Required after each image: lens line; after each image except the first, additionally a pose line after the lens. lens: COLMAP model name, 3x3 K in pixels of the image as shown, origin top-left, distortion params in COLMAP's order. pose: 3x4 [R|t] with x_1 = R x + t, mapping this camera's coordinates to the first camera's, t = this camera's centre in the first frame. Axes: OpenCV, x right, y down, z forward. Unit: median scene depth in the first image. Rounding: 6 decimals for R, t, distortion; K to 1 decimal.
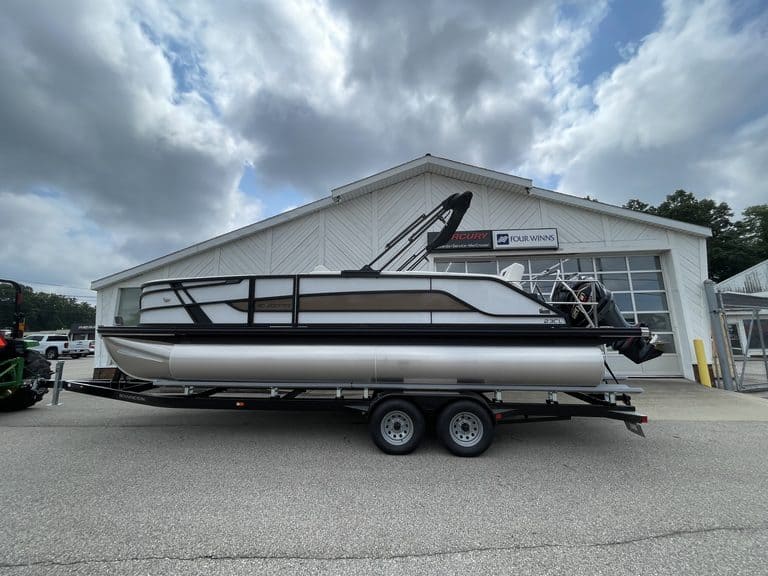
lens RADIAL K [[308.5, 0, 387.2], [0, 308.5, 286.7], [0, 0, 1]] dist [0.000152, -0.000178]
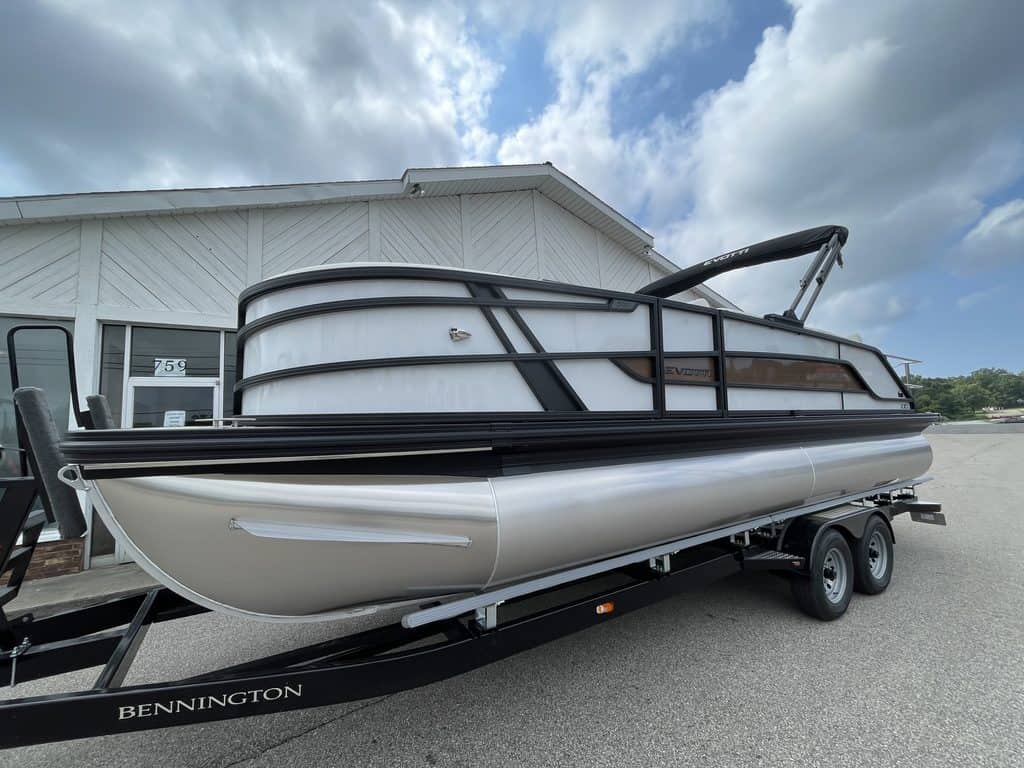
lens RADIAL K [[423.1, 0, 511.7], [0, 423.1, 385.1], [0, 0, 1]] dist [0.016475, 0.000120]
pose [[0.800854, 0.030975, 0.598058, -0.936325], [-0.058261, 0.997954, 0.026330, 0.078952], [-0.596019, -0.055930, 0.801020, 0.649530]]
